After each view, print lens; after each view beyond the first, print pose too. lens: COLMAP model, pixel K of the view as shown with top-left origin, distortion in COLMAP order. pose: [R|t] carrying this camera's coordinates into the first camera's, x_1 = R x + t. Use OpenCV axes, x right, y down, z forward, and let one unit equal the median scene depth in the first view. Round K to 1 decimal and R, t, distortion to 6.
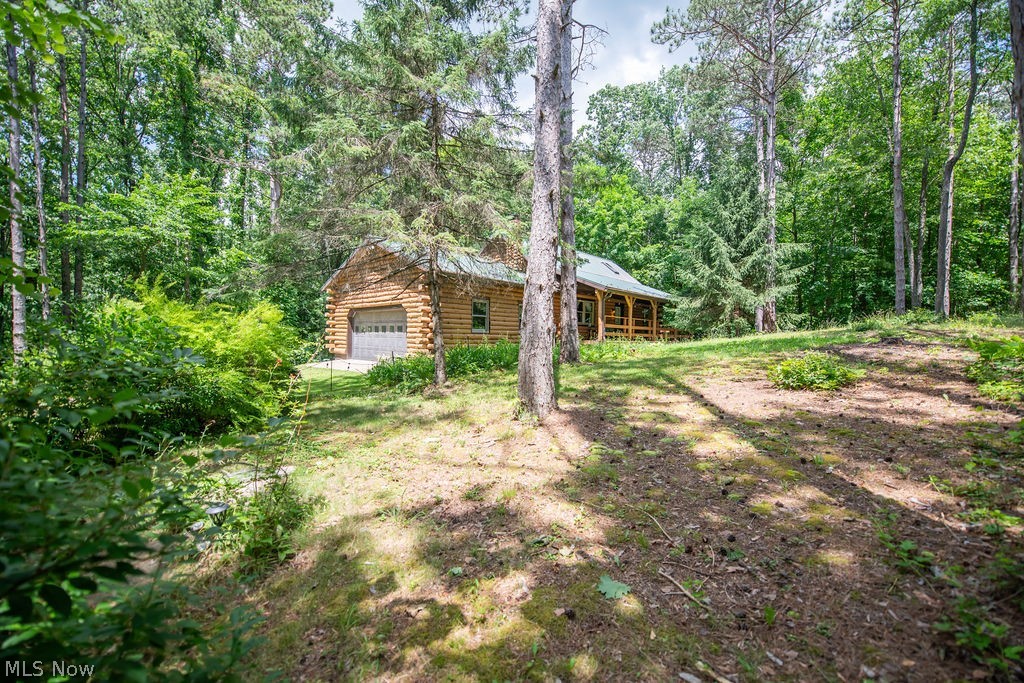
lens RADIAL K [[406.0, 0, 514.9], [0, 406.0, 335.4], [0, 0, 1]] dist [-0.007436, -0.005169]
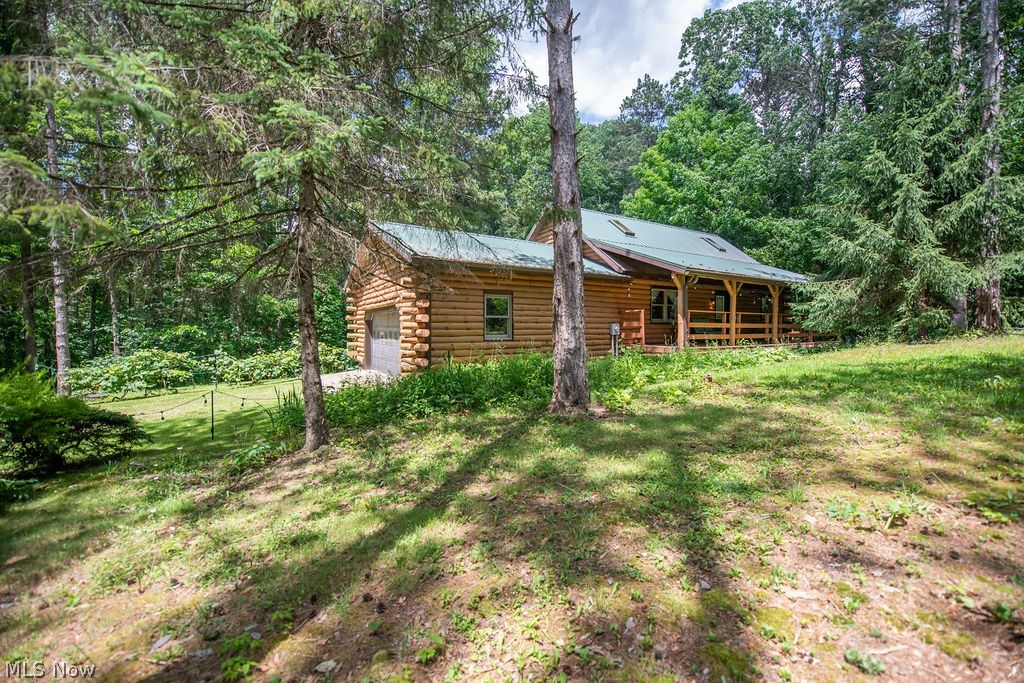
lens RADIAL K [[413.2, 0, 495.6], [0, 413.2, 330.5], [0, 0, 1]] dist [-0.000433, 0.000074]
pose [[0.961265, -0.015281, -0.275200, 0.096030], [0.015906, 0.999873, 0.000040, -0.019134], [0.275165, -0.004416, 0.961387, 0.229615]]
